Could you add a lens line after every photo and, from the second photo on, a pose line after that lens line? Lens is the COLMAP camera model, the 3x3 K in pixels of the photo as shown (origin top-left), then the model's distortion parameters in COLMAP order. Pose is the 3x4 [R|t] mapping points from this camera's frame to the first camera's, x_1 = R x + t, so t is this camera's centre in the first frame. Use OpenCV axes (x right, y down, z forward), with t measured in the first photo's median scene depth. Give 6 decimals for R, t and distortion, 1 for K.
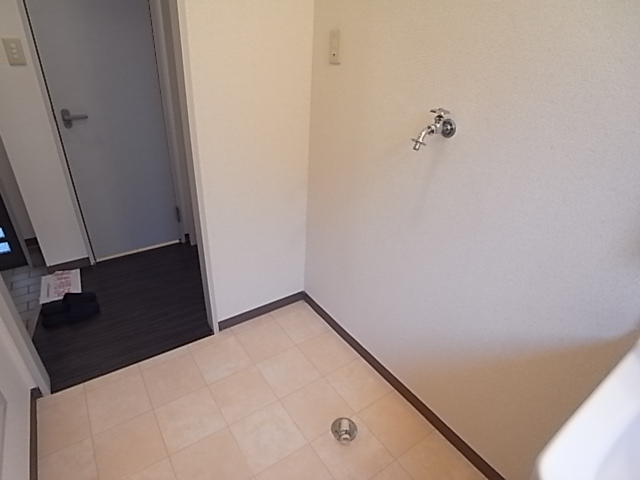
lens RADIAL K [[358.0, 0, 315.2], [0, 358.0, 244.3], [0, 0, 1]] dist [-0.055270, 0.013416]
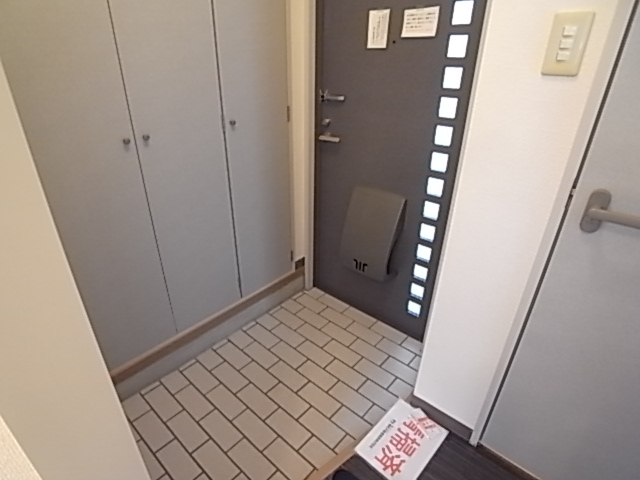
lens RADIAL K [[358.0, 0, 316.3], [0, 358.0, 235.8], [0, 0, 1]] dist [-0.055270, 0.013416]
pose [[0.230724, 0.427368, -0.874141, -0.418539], [-0.457479, 0.840537, 0.290190, -0.301810], [0.858766, 0.332947, 0.389444, 0.562571]]
